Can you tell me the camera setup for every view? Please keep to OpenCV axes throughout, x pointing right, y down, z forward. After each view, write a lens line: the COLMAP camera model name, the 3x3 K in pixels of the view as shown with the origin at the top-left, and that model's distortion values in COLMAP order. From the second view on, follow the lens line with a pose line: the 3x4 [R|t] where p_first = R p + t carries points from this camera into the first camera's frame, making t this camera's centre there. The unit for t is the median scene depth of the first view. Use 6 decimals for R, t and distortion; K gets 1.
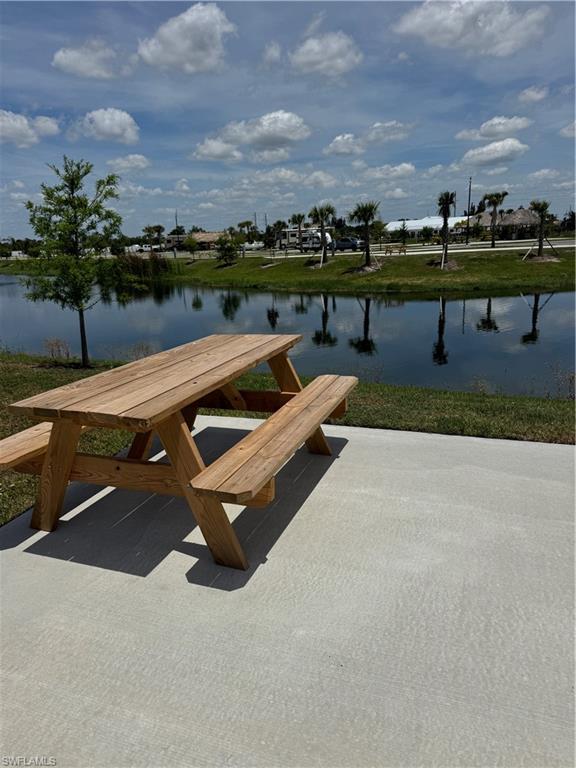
lens RADIAL K [[544.7, 0, 302.1], [0, 544.7, 379.6], [0, 0, 1]] dist [0.100635, -0.116774]
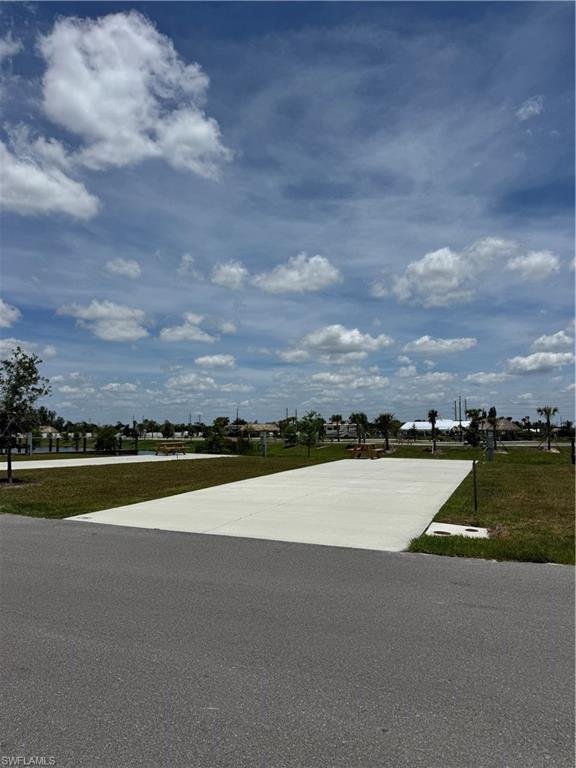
lens RADIAL K [[541.7, 0, 288.9], [0, 541.7, 391.1], [0, 0, 1]] dist [0.101369, -0.128981]
pose [[0.996464, 0.037010, -0.075431, -0.047514], [-0.059250, 0.946061, -0.318524, 0.144141], [0.059574, 0.321867, 0.944909, -0.542081]]
